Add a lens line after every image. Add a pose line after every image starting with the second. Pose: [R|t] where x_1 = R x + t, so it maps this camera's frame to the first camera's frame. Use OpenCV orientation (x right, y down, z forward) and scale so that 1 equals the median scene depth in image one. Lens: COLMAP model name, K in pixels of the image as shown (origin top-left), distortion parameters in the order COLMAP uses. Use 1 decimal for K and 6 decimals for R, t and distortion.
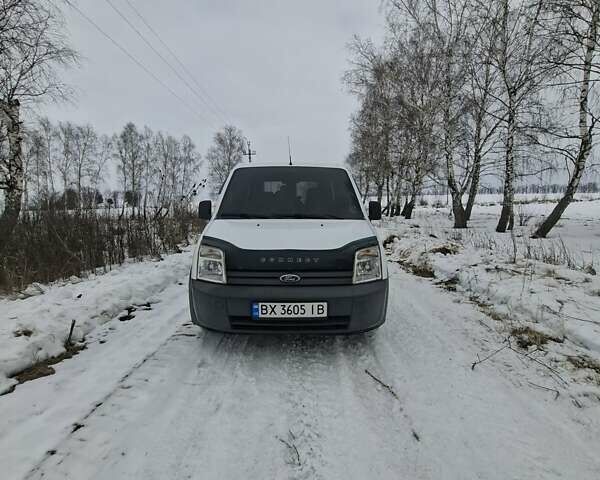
lens RADIAL K [[317.7, 0, 299.8], [0, 317.7, 239.8], [0, 0, 1]] dist [-0.012013, 0.005075]
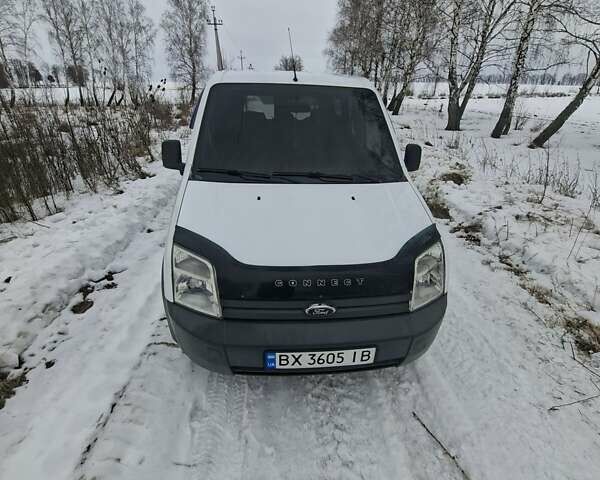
lens RADIAL K [[317.7, 0, 299.4], [0, 317.7, 241.0], [0, 0, 1]] dist [-0.012013, 0.005075]
pose [[0.996901, -0.006578, 0.078390, -0.082531], [-0.019810, 0.943389, 0.331096, -0.152169], [-0.076131, -0.331623, 0.940335, 0.285162]]
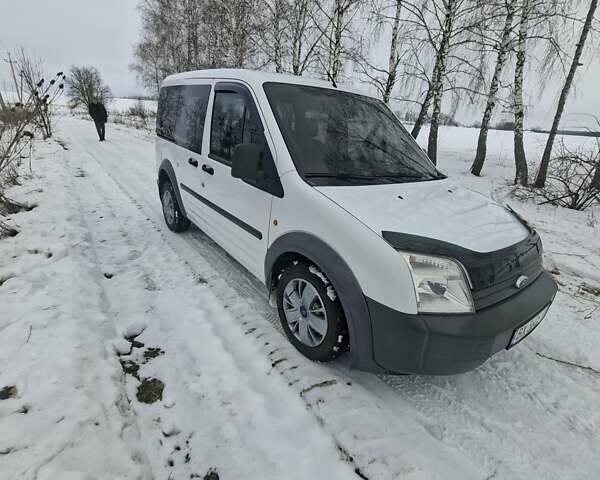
lens RADIAL K [[317.7, 0, 300.3], [0, 317.7, 241.1], [0, 0, 1]] dist [-0.012013, 0.005075]
pose [[0.807163, -0.151264, 0.570620, -0.568775], [-0.008707, 0.963459, 0.267716, -0.110284], [-0.590265, -0.221058, 0.776351, 0.493820]]
